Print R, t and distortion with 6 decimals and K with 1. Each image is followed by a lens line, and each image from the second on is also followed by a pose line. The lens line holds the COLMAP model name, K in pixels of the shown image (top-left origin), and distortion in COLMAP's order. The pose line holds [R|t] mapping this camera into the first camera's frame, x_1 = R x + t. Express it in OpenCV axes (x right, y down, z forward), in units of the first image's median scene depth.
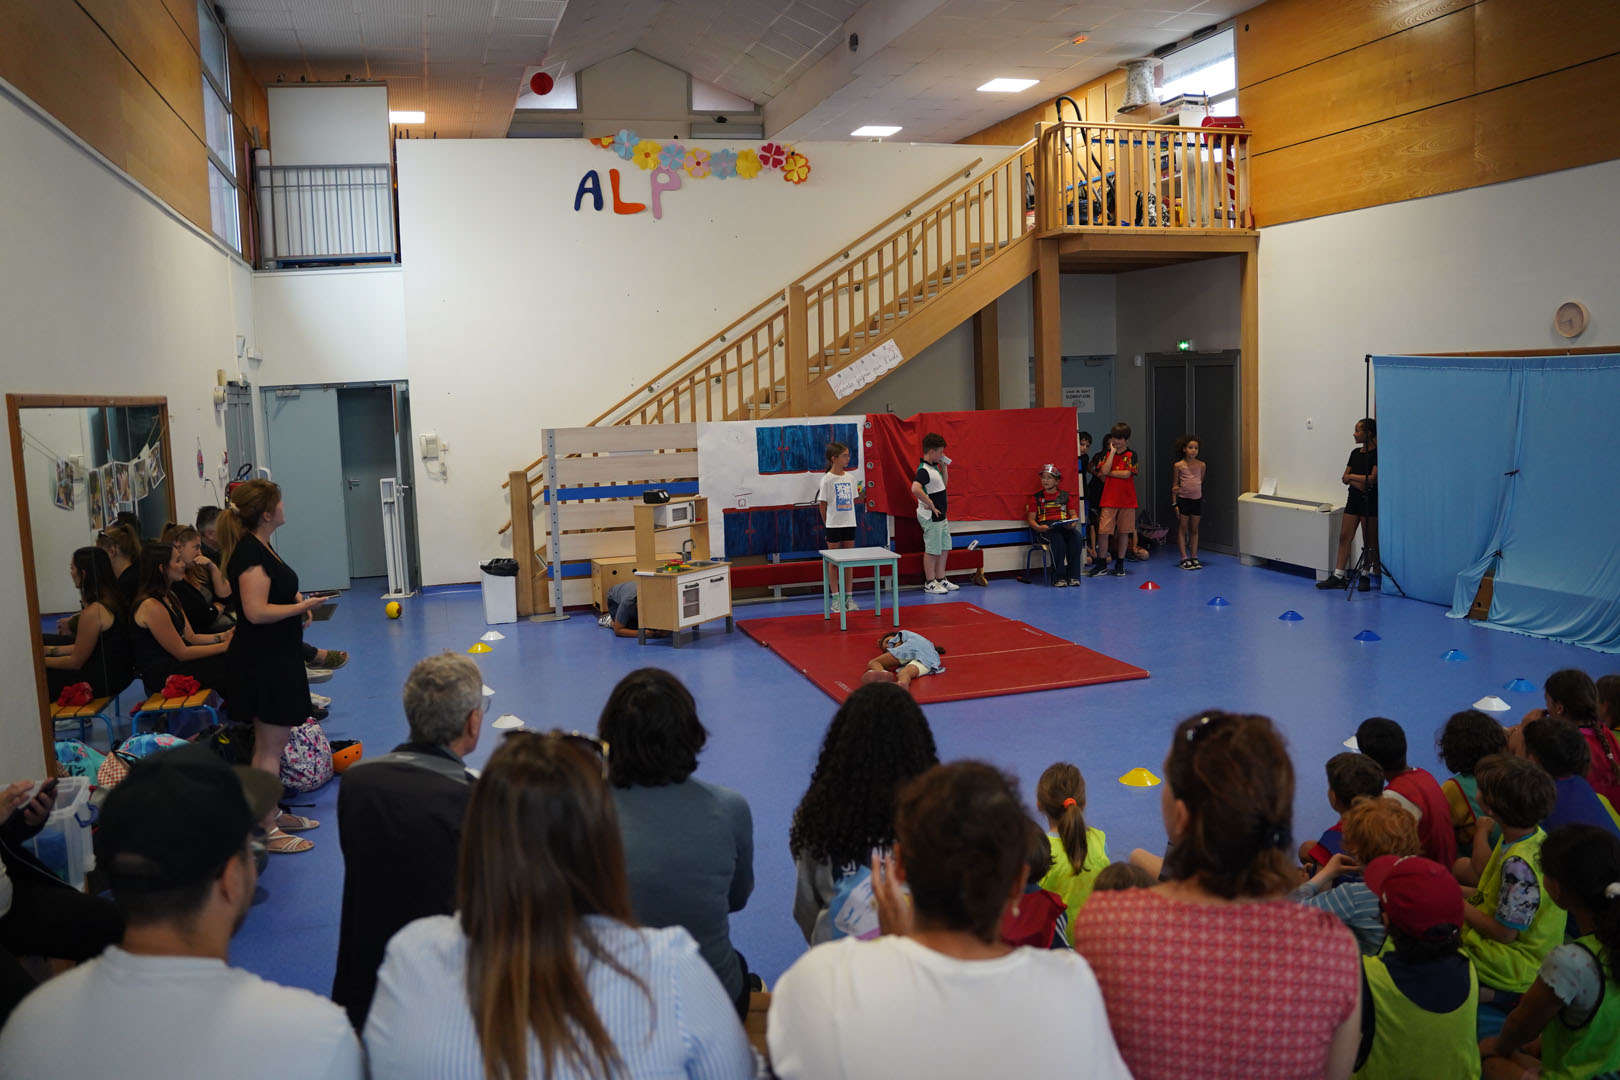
lens RADIAL K [[1306.2, 0, 805.5], [0, 1306.2, 536.1], [0, 0, 1]] dist [-0.205896, 0.185372]
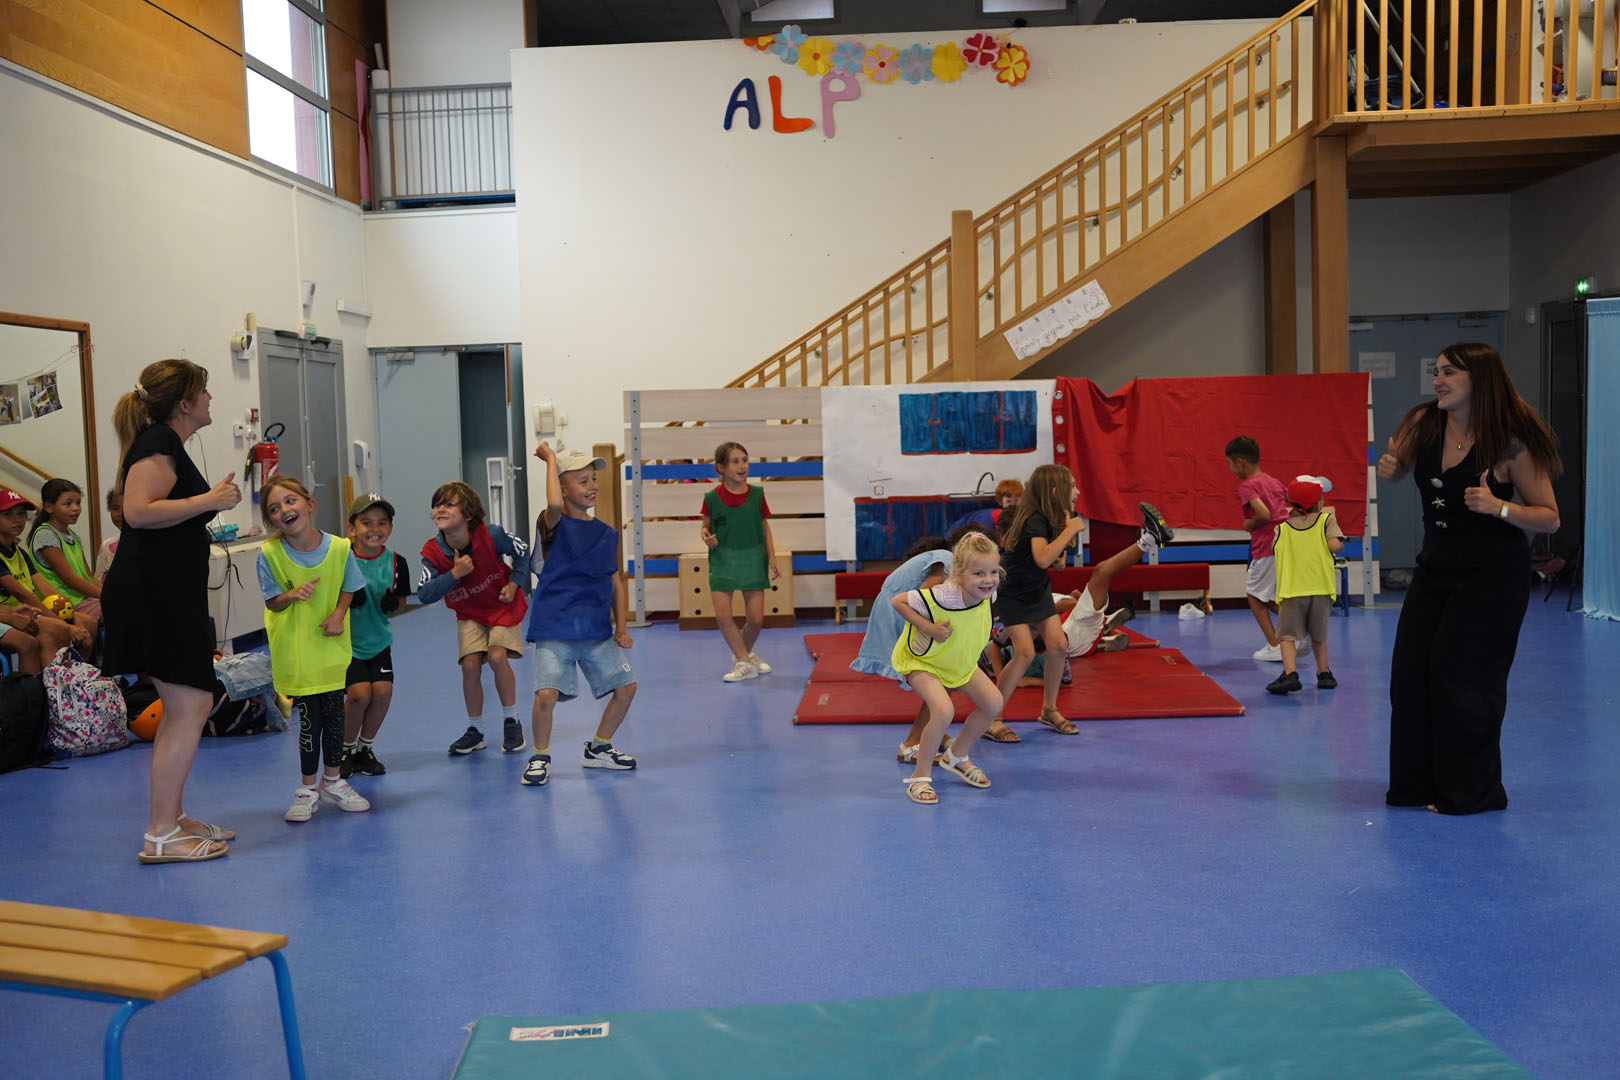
lens RADIAL K [[1674.7, 0, 805.8], [0, 1674.7, 536.0], [0, 0, 1]] dist [-0.113635, 0.346232]
pose [[0.944426, 0.028939, -0.327449, 0.230164], [-0.043162, 0.998410, -0.036251, 0.038195], [0.325879, 0.048370, 0.944173, 0.045331]]
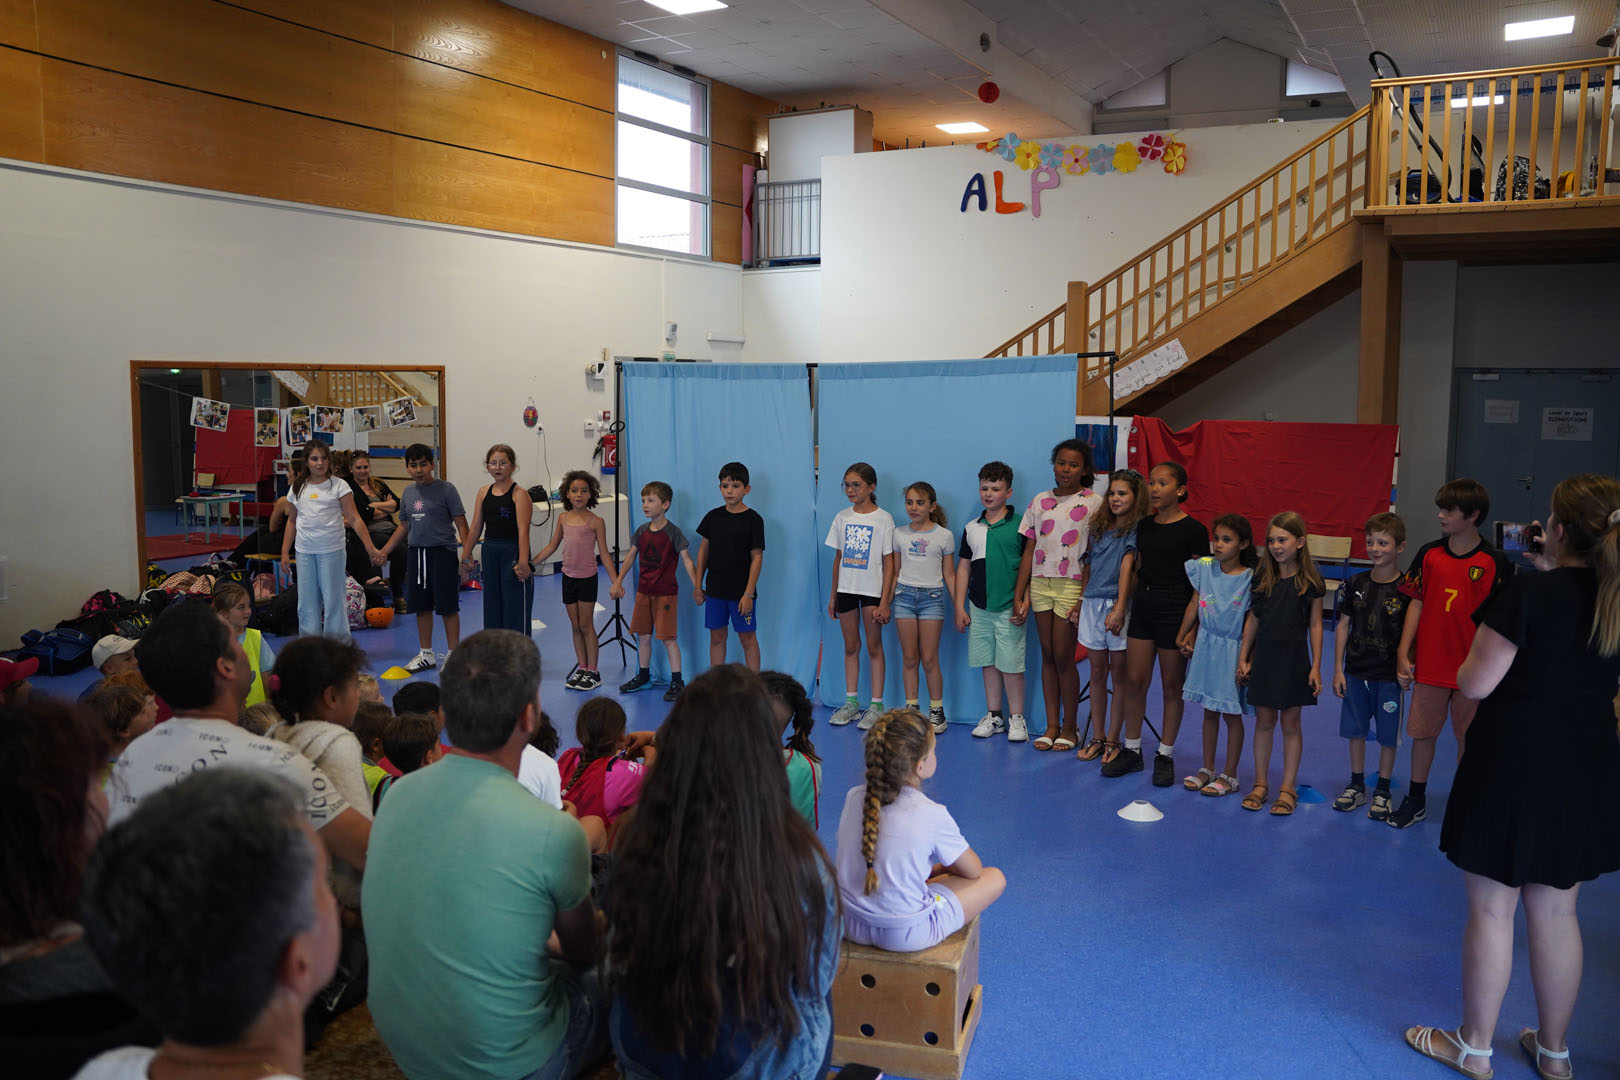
lens RADIAL K [[1306.2, 0, 805.5], [0, 1306.2, 536.1], [0, 0, 1]] dist [-0.205896, 0.185372]
pose [[0.695095, 0.120820, -0.708692, 0.554137], [-0.117000, 0.991646, 0.054304, -0.030146], [0.709333, 0.045171, 0.703425, 0.173455]]
